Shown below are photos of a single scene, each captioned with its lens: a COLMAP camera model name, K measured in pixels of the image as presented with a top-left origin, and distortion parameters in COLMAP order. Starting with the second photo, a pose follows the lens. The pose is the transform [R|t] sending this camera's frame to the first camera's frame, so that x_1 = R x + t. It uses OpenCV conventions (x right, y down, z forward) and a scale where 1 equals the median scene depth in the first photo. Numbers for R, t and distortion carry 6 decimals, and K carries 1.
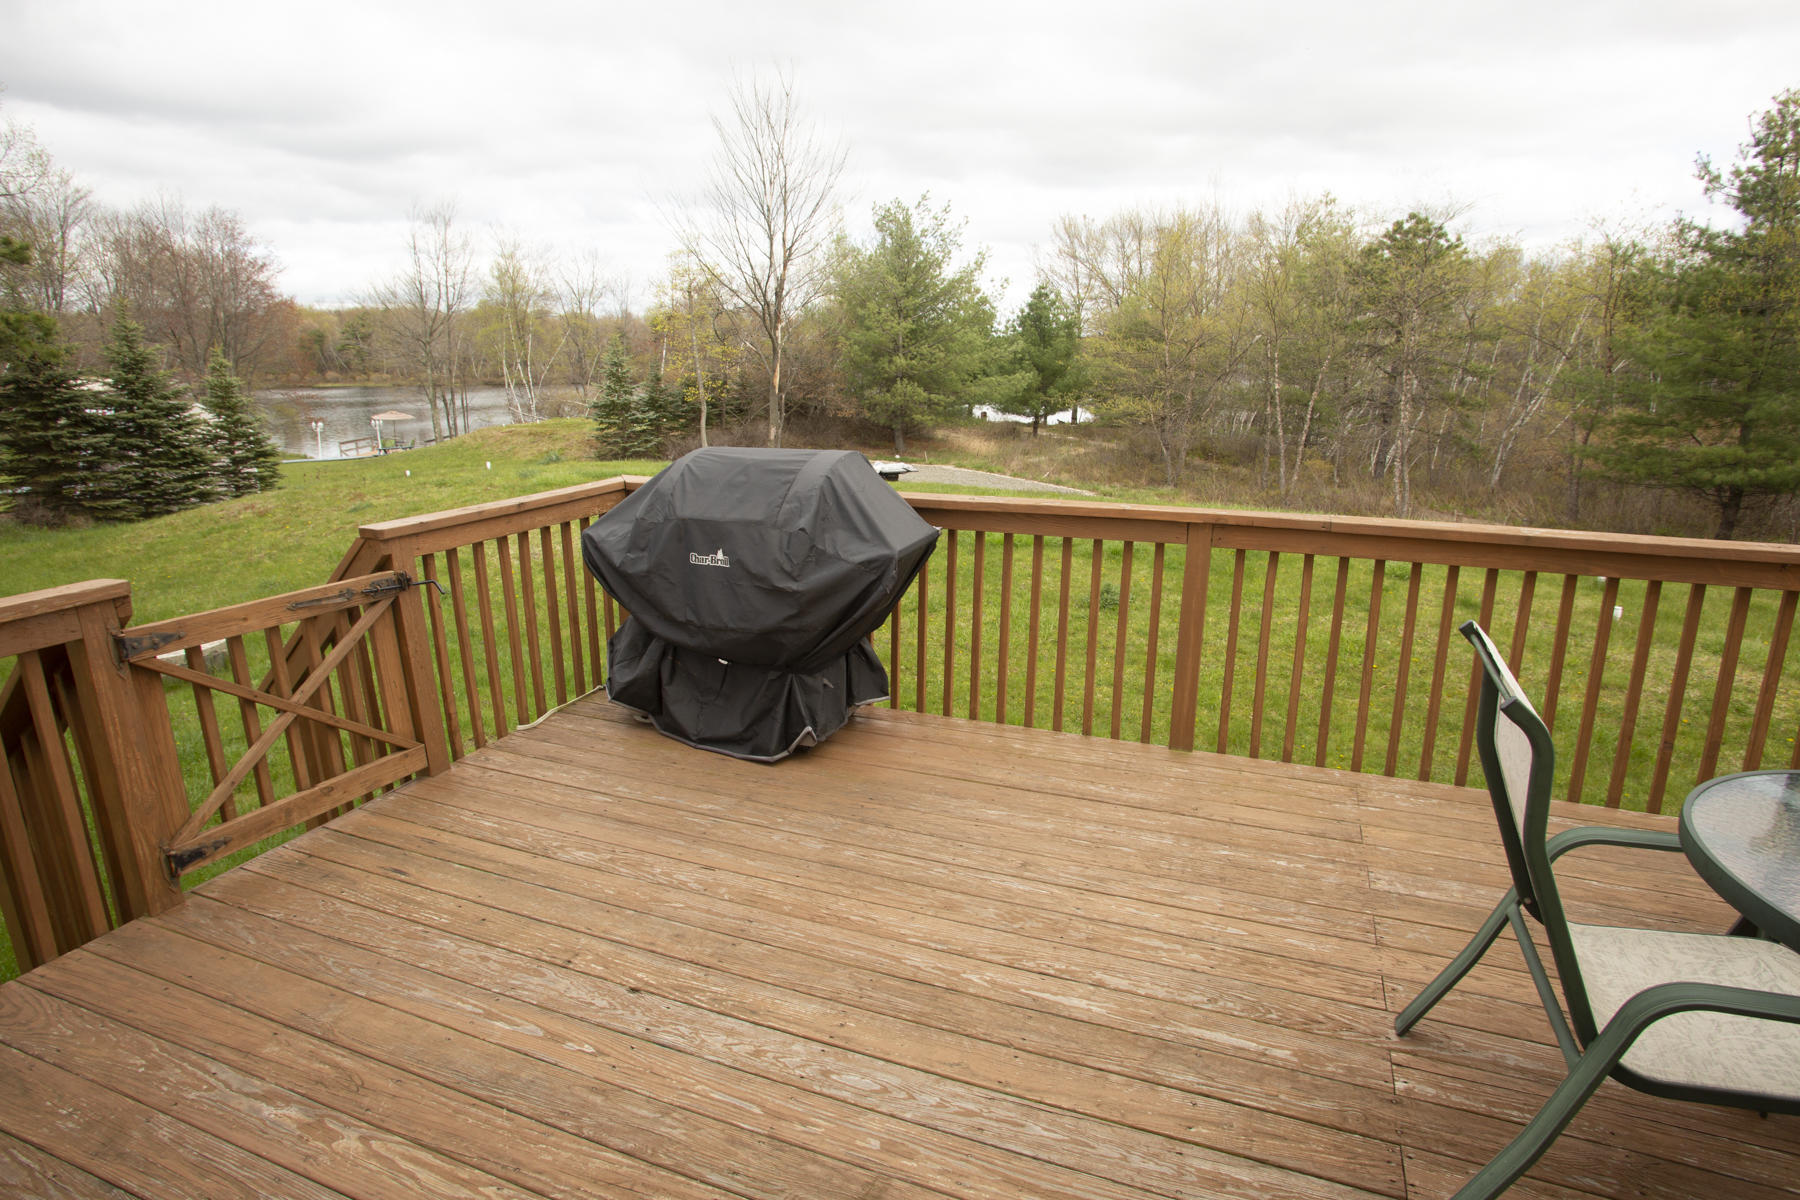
lens RADIAL K [[943.4, 0, 897.5], [0, 943.4, 610.8], [0, 0, 1]] dist [-0.033226, 0.004208]
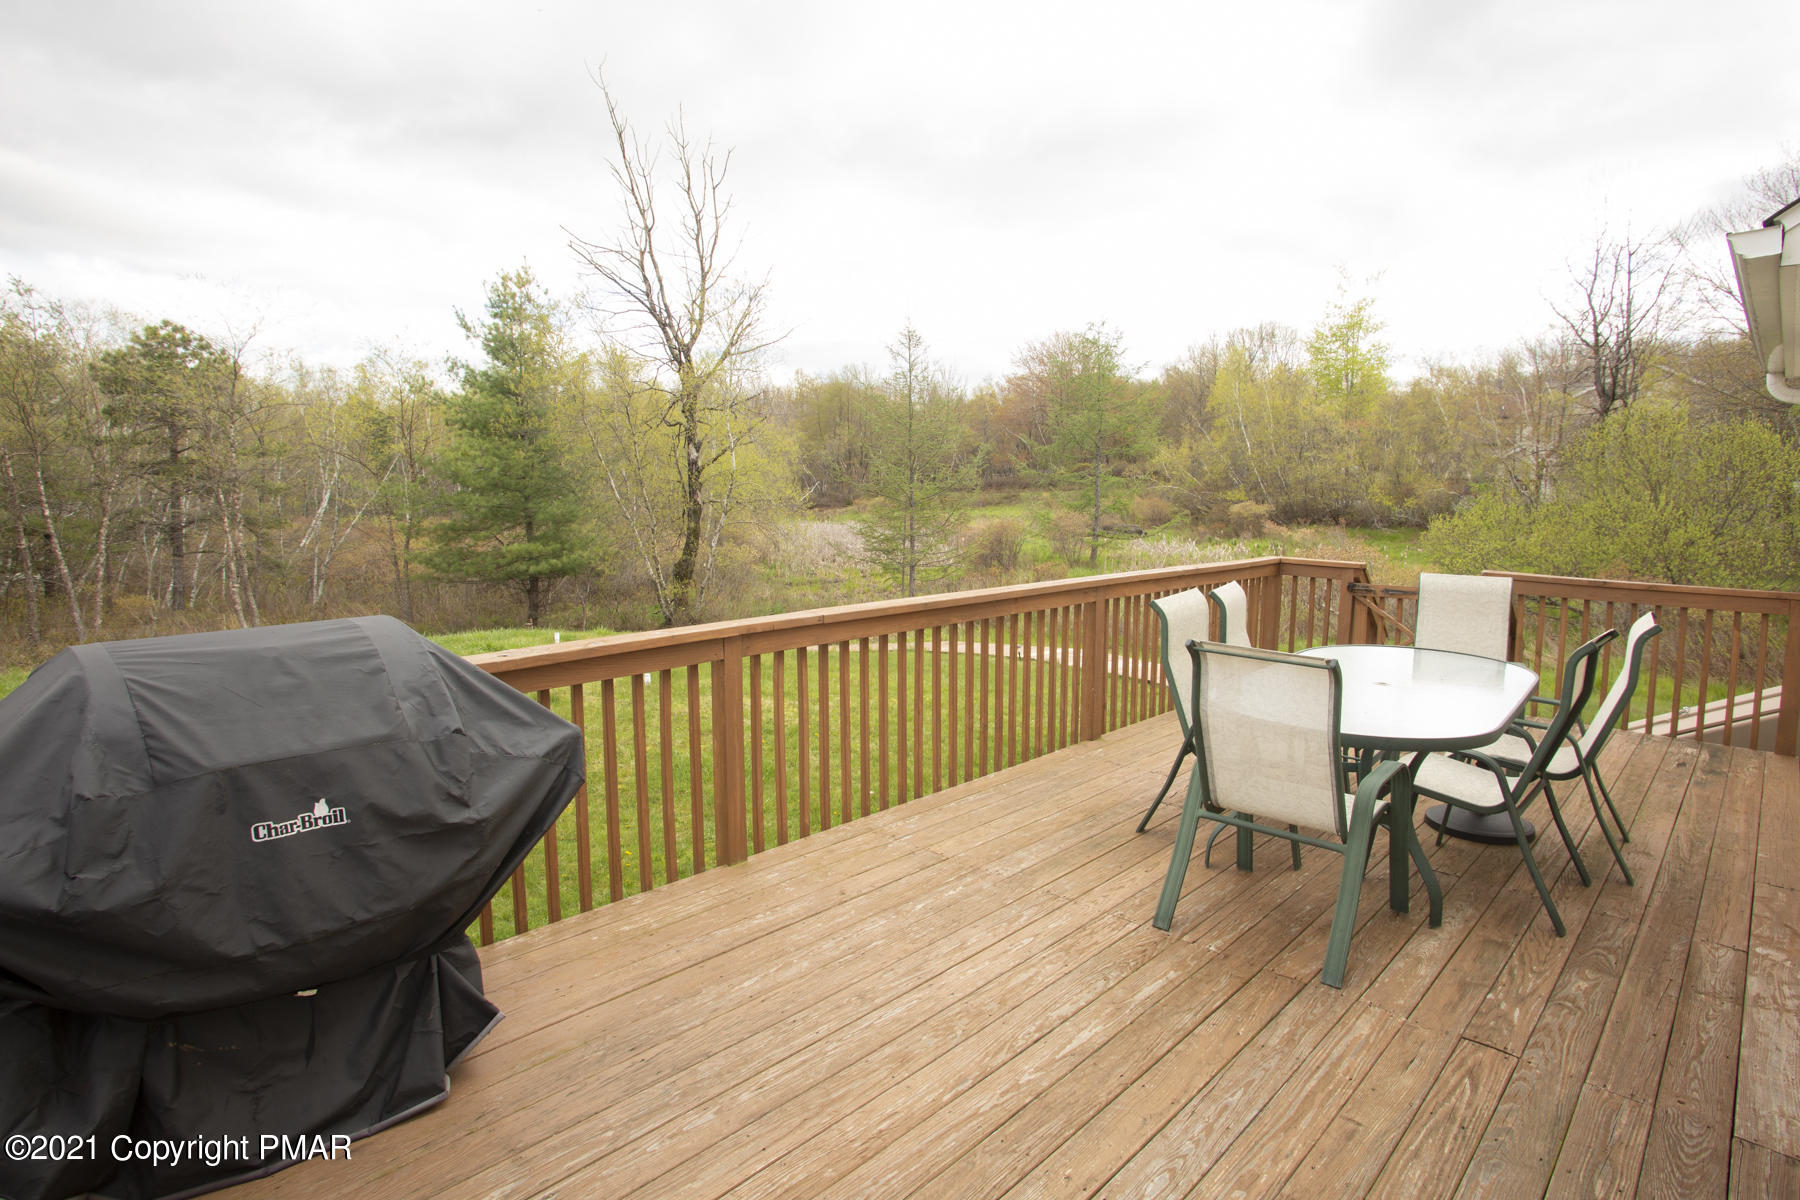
lens RADIAL K [[987.9, 0, 886.3], [0, 987.9, 595.0], [0, 0, 1]] dist [-0.030698, 0.000385]
pose [[0.381841, -0.110462, 0.917603, -0.108521], [0.238991, 0.970866, 0.017423, -0.020863], [-0.892794, 0.212646, 0.397116, 0.072991]]
